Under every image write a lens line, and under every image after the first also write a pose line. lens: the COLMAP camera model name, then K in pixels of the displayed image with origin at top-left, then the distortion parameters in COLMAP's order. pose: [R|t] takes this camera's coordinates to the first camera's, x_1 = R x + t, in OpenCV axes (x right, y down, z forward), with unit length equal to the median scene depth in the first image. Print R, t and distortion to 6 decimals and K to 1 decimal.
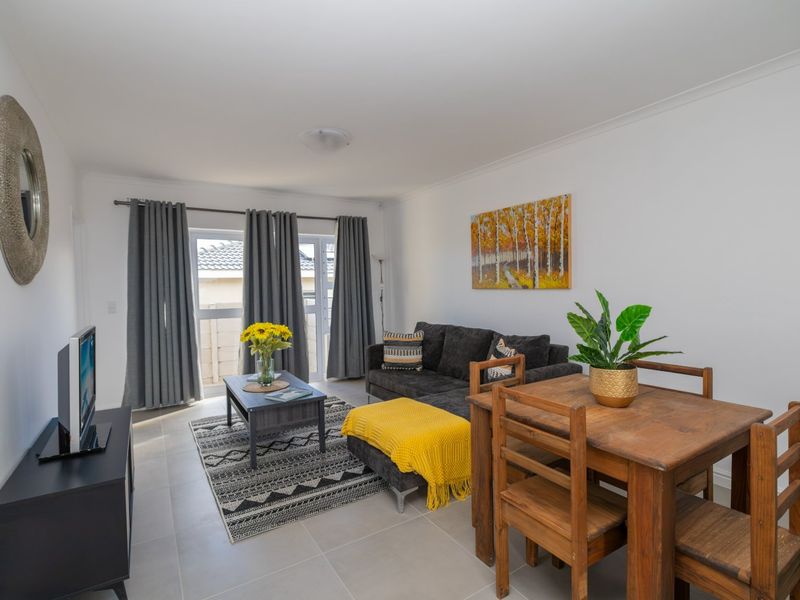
lens RADIAL K [[401.5, 0, 400.0], [0, 401.5, 300.0], [0, 0, 1]] dist [-0.003243, 0.000646]
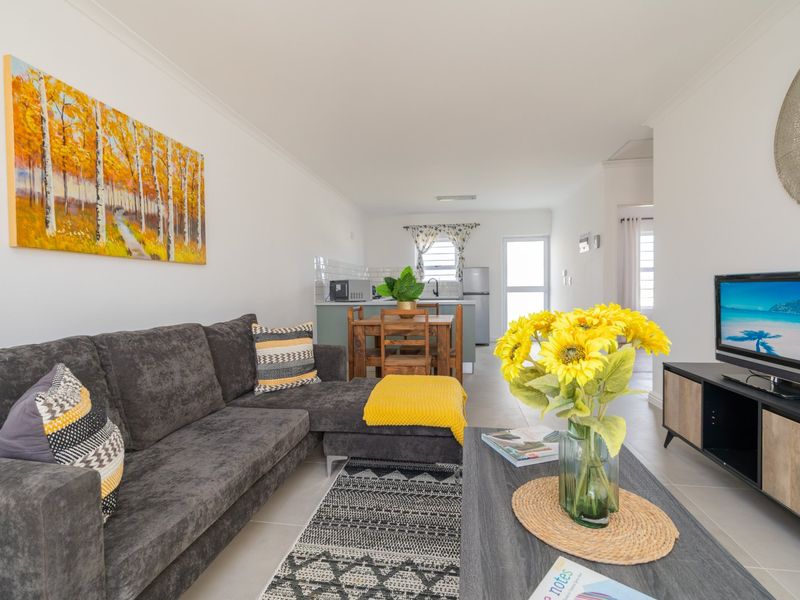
lens RADIAL K [[376.5, 0, 397.9], [0, 376.5, 299.4], [0, 0, 1]] dist [0.000040, 0.000317]
pose [[-0.743042, 0.011260, 0.669150, -0.391146], [0.051720, 0.997834, 0.040640, 0.031702], [-0.667243, 0.064806, -0.742015, 1.211285]]
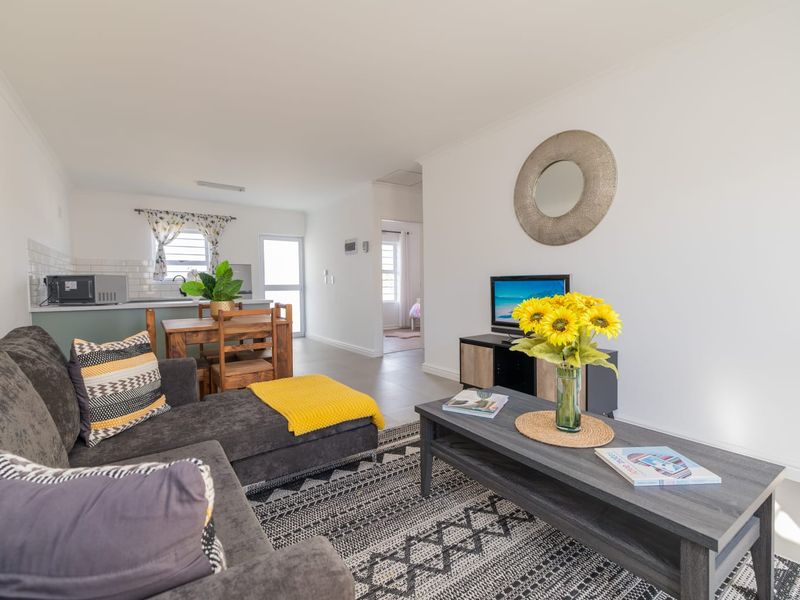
lens RADIAL K [[376.7, 0, 400.1], [0, 376.7, 299.1], [0, 0, 1]] dist [0.001790, 0.000462]
pose [[-0.998733, 0.035765, -0.035403, -0.121801], [0.033002, 0.996578, 0.075780, 0.022217], [0.037992, 0.074516, -0.996496, 1.329861]]
